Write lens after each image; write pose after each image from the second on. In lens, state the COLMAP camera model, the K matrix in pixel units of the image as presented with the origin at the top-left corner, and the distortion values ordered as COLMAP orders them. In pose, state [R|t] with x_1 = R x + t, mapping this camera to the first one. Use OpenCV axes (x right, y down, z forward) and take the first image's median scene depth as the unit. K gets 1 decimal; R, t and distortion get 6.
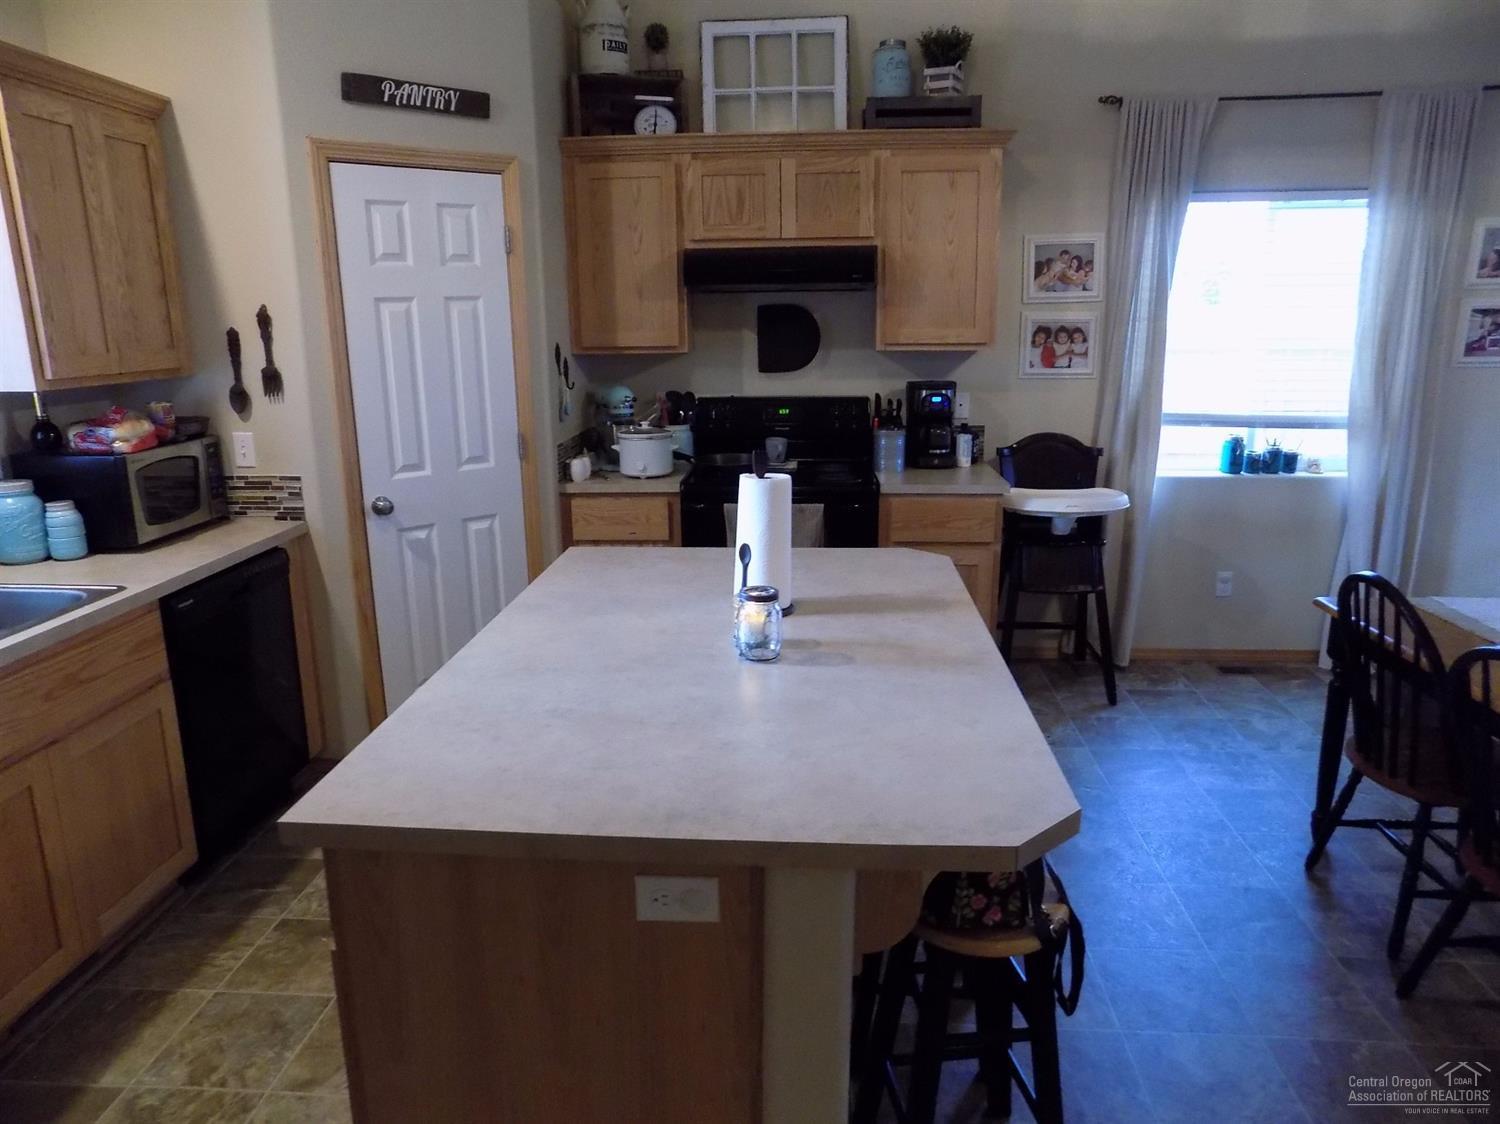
lens RADIAL K [[1005.3, 0, 750.0], [0, 1005.3, 562.0], [0, 0, 1]] dist [-0.084998, 0.084063]
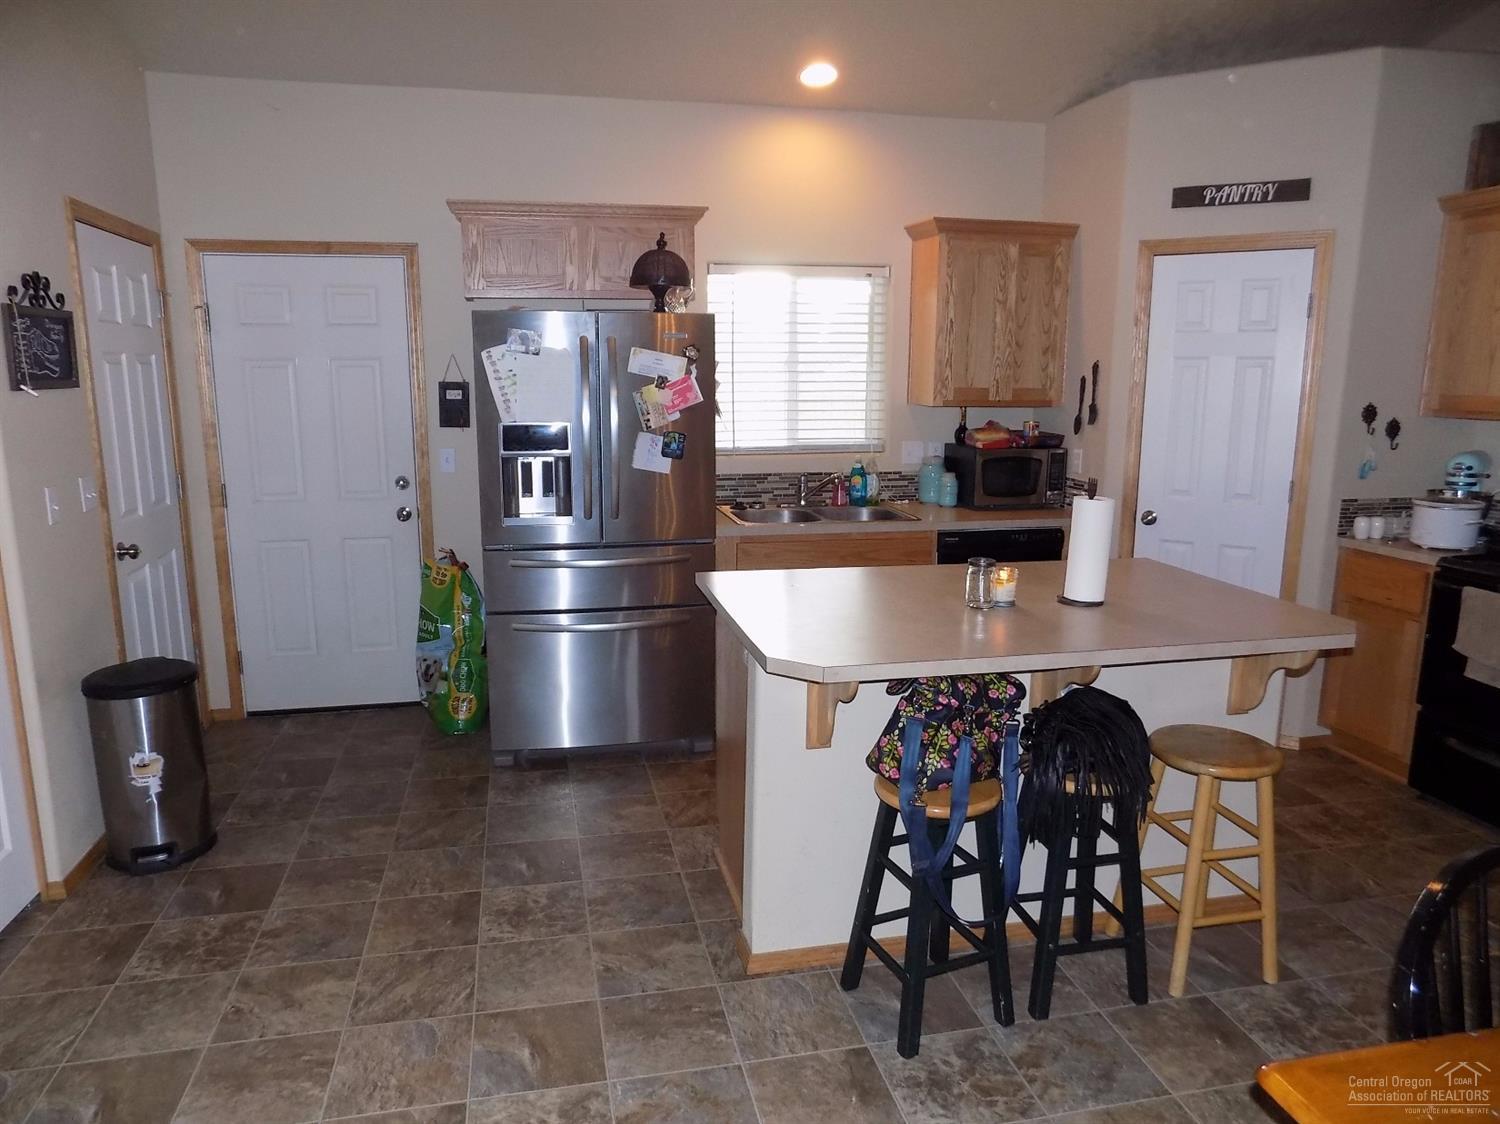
lens RADIAL K [[1005.3, 0, 750.0], [0, 1005.3, 562.0], [0, 0, 1]] dist [-0.084998, 0.084063]
pose [[0.283467, 0.194242, -0.939104, 0.589616], [-0.242935, 0.961874, 0.125622, -0.031819], [0.927701, 0.192532, 0.319848, 0.109156]]
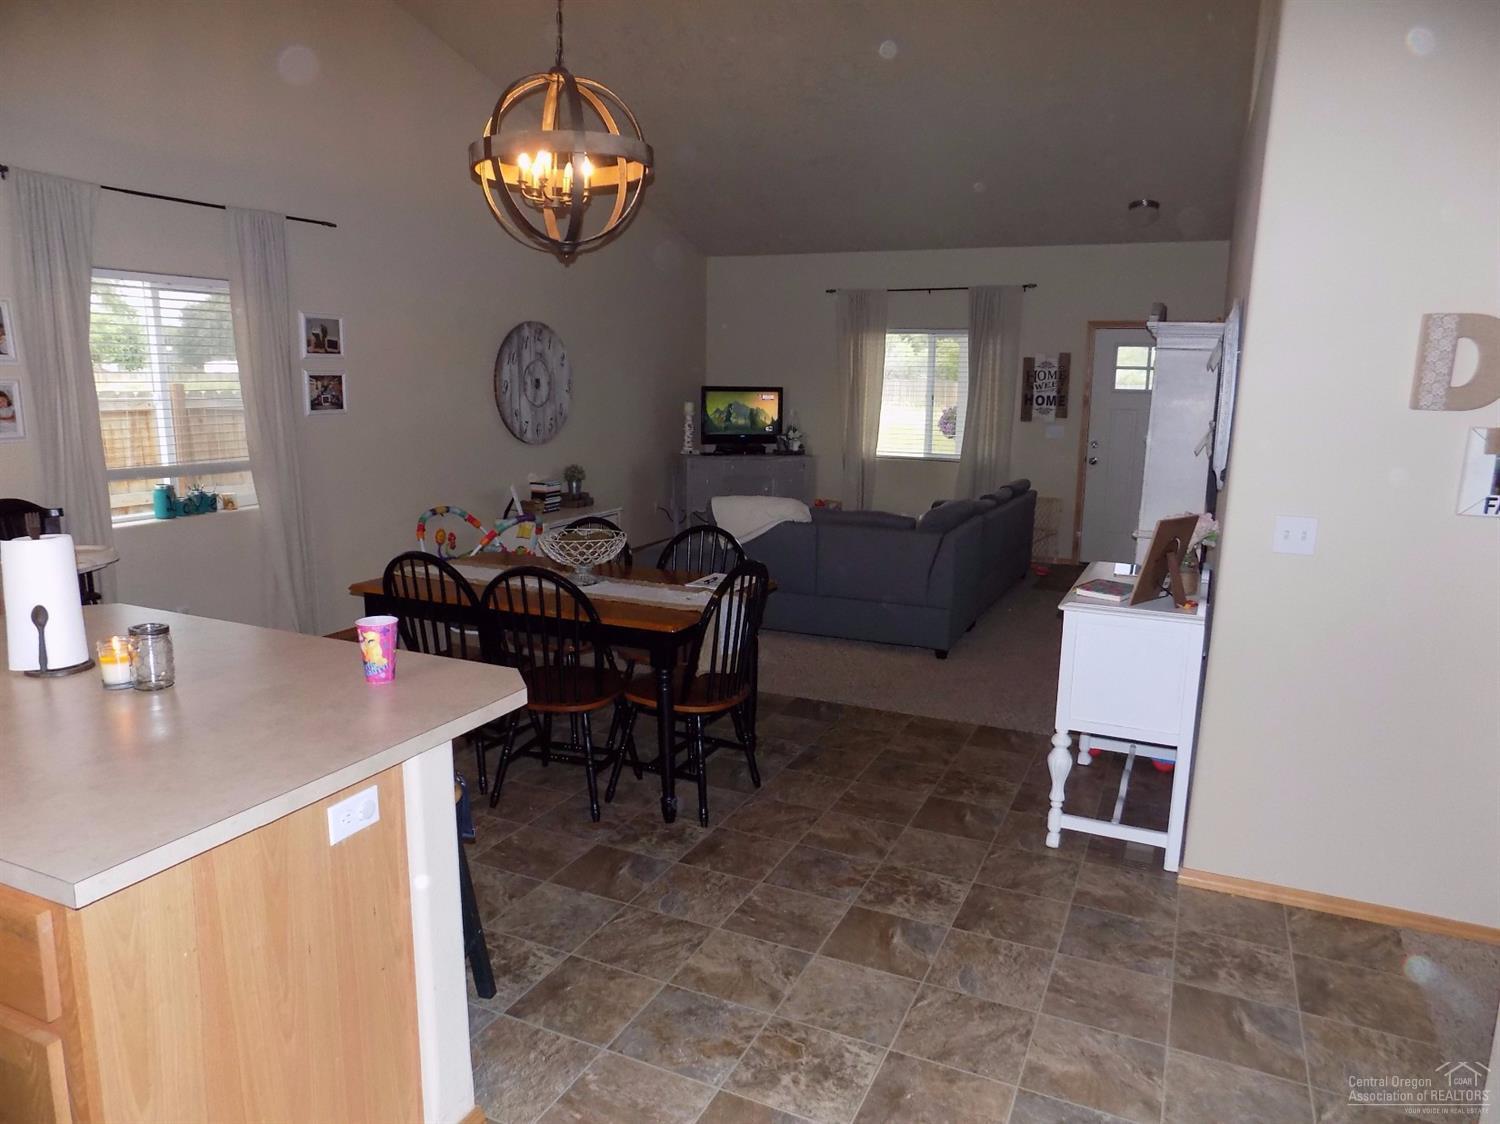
lens RADIAL K [[1005.3, 0, 750.0], [0, 1005.3, 562.0], [0, 0, 1]] dist [-0.084998, 0.084063]
pose [[0.352657, -0.158518, 0.922228, -0.355440], [0.209959, 0.973823, 0.087098, 0.000477], [-0.911894, 0.162914, 0.376708, -0.020307]]
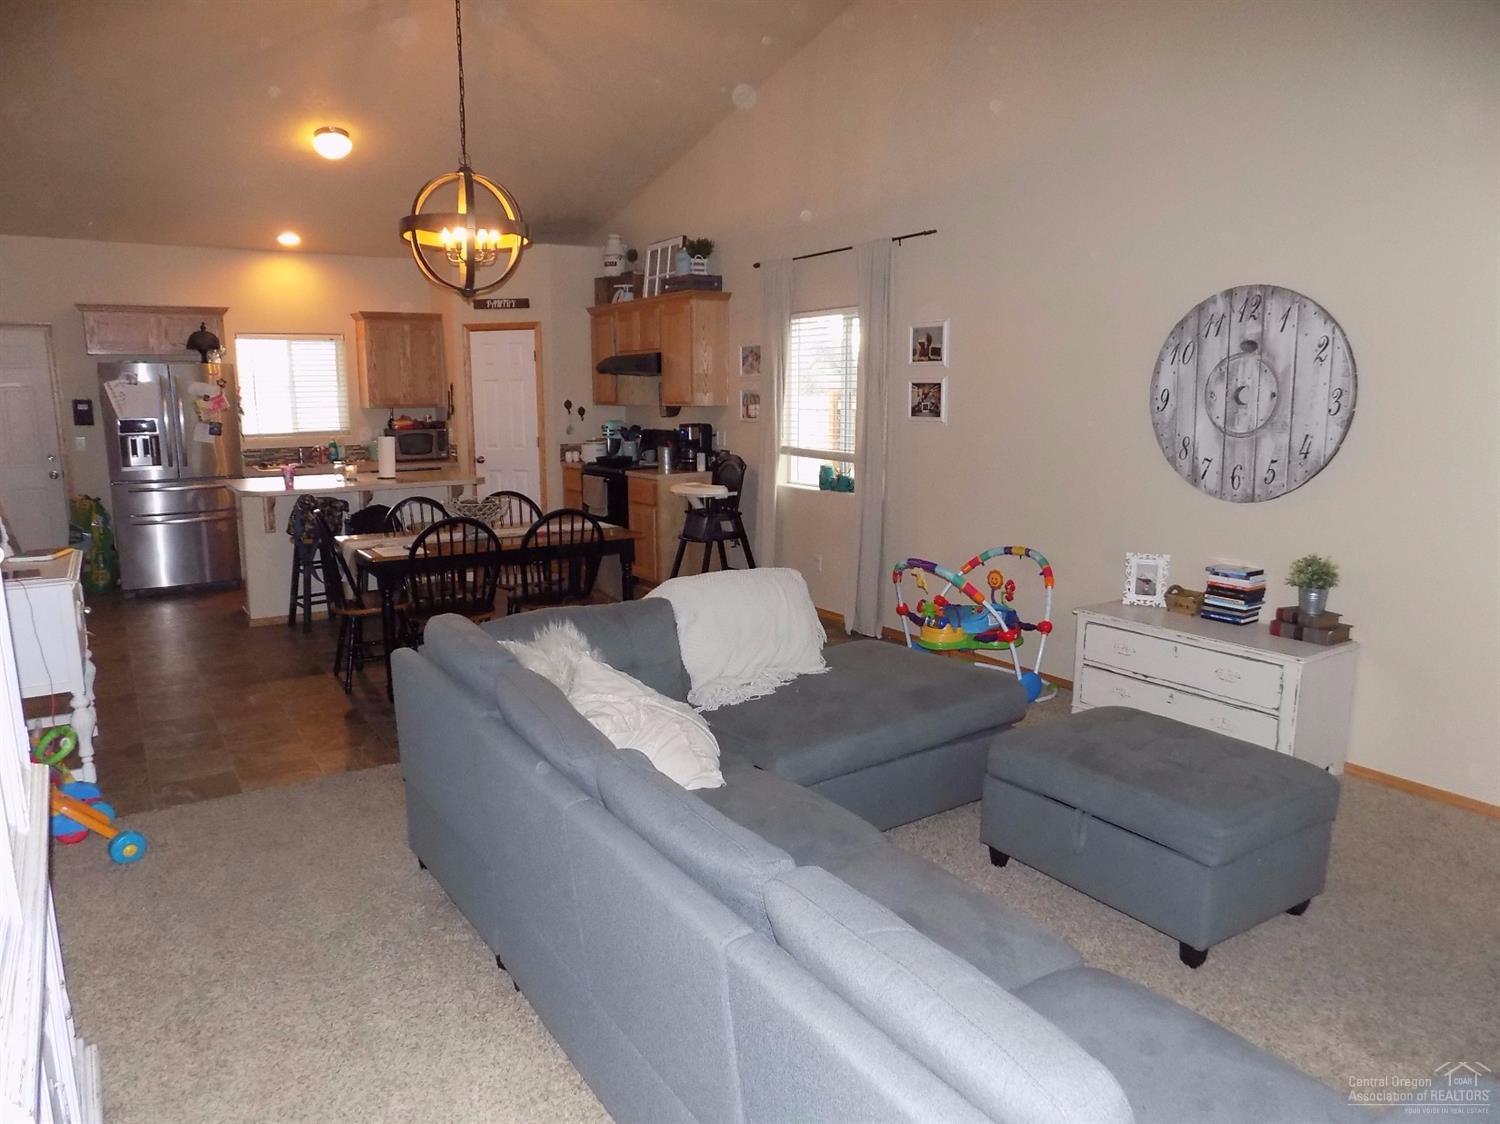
lens RADIAL K [[999.1, 0, 783.9], [0, 999.1, 563.4], [0, 0, 1]] dist [-0.112053, 0.077186]
pose [[0.631194, 0.140435, -0.762806, 1.794028], [-0.194475, 0.980711, 0.019631, 0.003667], [0.750849, 0.135956, 0.646330, -0.021444]]
